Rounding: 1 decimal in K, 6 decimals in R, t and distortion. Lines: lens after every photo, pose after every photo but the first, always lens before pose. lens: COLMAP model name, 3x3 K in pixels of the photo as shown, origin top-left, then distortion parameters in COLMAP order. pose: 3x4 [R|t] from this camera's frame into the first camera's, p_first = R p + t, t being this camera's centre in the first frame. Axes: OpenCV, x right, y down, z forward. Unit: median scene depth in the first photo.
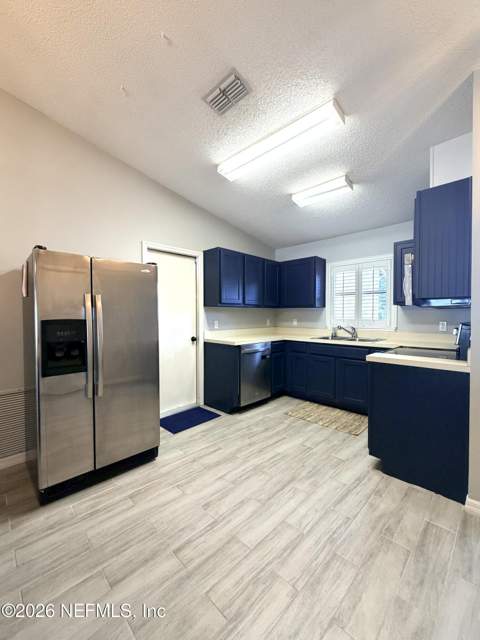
lens RADIAL K [[265.6, 0, 239.5], [0, 265.6, 317.8], [0, 0, 1]] dist [0.001248, 0.000112]
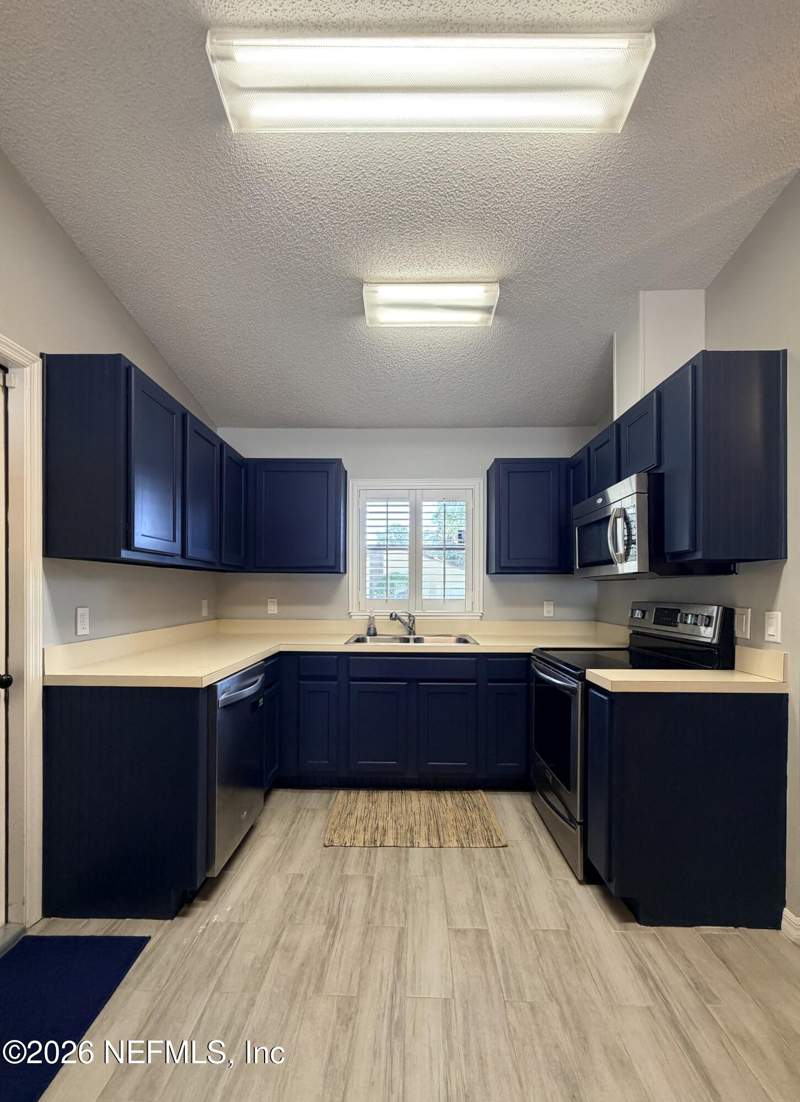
lens RADIAL K [[459.9, 0, 399.8], [0, 459.9, 590.7], [0, 0, 1]] dist [-0.003287, -0.000566]
pose [[0.723309, 0.003049, 0.690518, -0.264639], [0.002184, 0.999975, -0.006704, -0.005388], [-0.690521, 0.006357, 0.723284, 0.550802]]
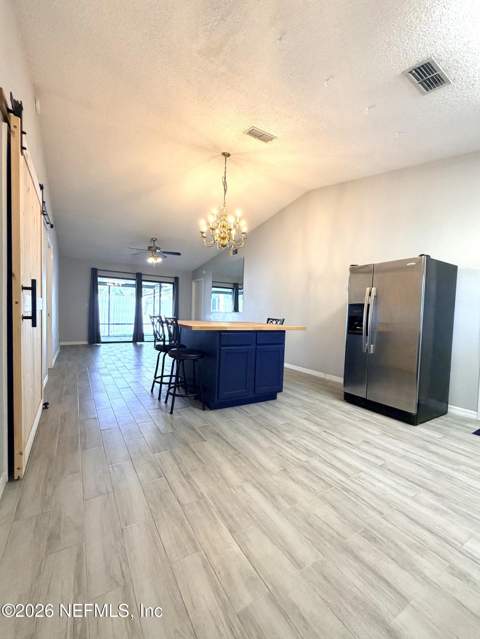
lens RADIAL K [[259.5, 0, 242.4], [0, 259.5, 323.7], [0, 0, 1]] dist [-0.000376, -0.000024]
pose [[-0.210725, 0.040946, -0.976688, 0.816431], [-0.041067, 0.997870, 0.050694, 0.054805], [0.976682, 0.050792, -0.208594, 0.421968]]
